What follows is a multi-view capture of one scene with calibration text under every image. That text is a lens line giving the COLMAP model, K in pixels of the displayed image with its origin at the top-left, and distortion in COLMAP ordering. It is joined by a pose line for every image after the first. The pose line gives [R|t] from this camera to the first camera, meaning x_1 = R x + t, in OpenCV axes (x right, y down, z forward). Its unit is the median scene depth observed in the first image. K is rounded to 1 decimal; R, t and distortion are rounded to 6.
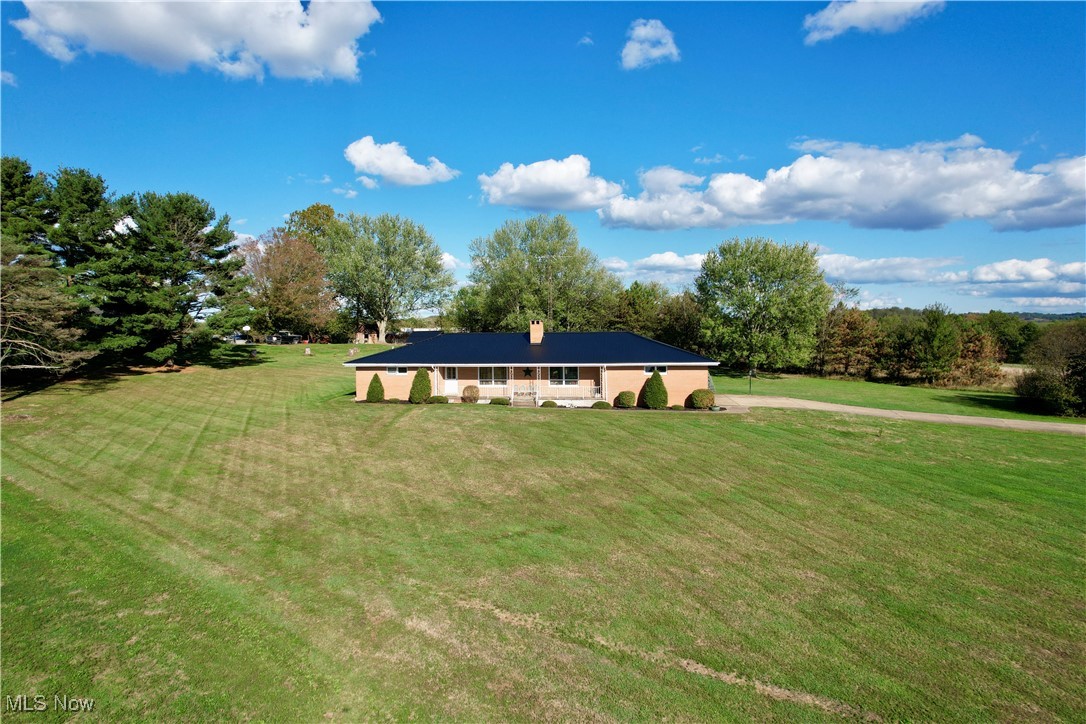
lens RADIAL K [[693.7, 0, 557.7], [0, 693.7, 343.8], [0, 0, 1]] dist [-0.051650, 0.036521]
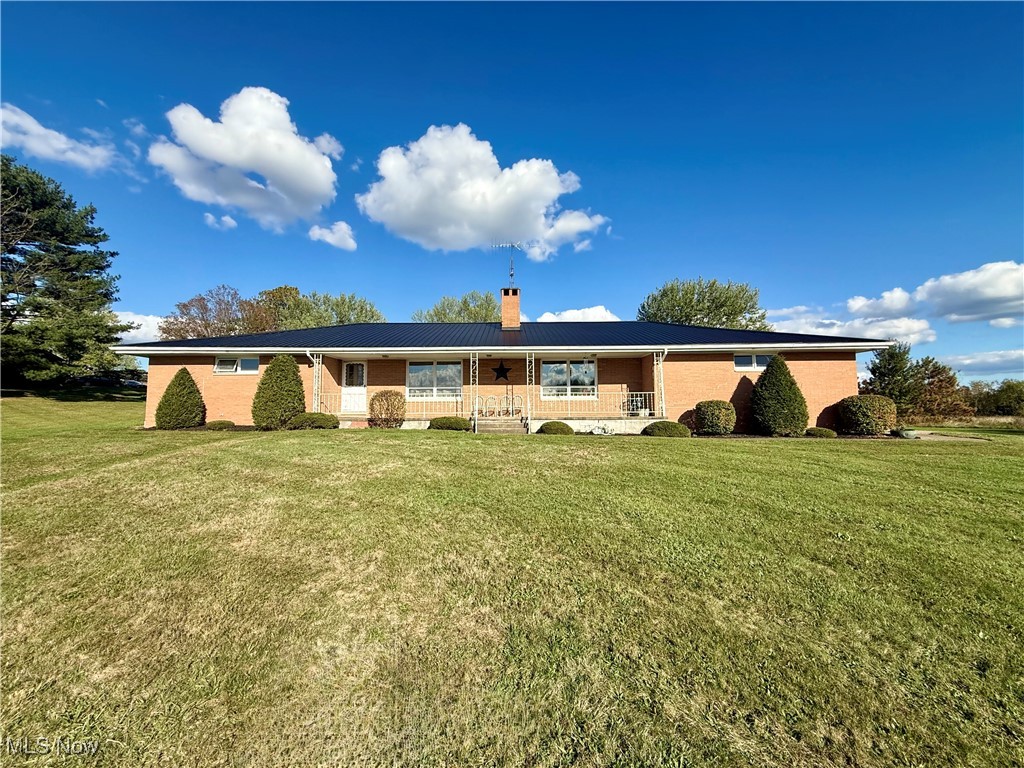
lens RADIAL K [[408.3, 0, 517.8], [0, 408.3, 385.5], [0, 0, 1]] dist [-0.001039, -0.001026]
pose [[0.993493, 0.007276, 0.113657, -0.067864], [0.001918, 0.996747, -0.080568, 0.077492], [-0.113873, 0.080262, 0.990248, 0.701045]]
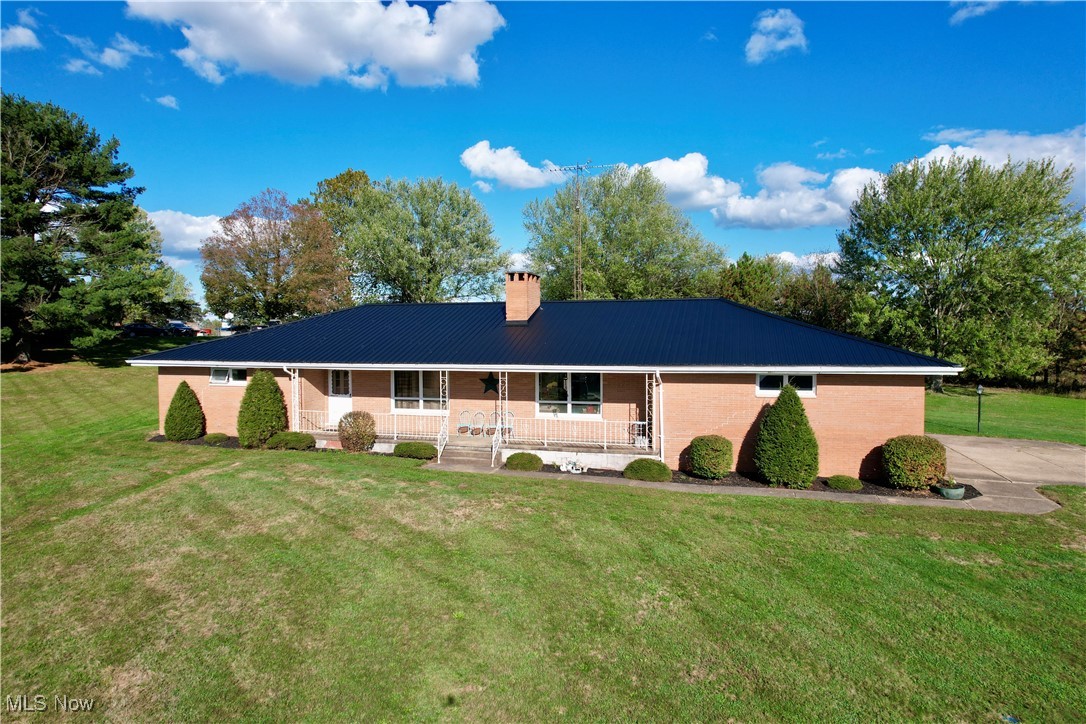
lens RADIAL K [[693.7, 0, 555.2], [0, 693.7, 374.8], [0, 0, 1]] dist [-0.051650, 0.036521]
pose [[0.986882, 0.014287, -0.160809, 0.071743], [-0.007324, 0.999013, 0.043814, 0.015408], [0.161276, -0.042062, 0.986013, 0.569955]]
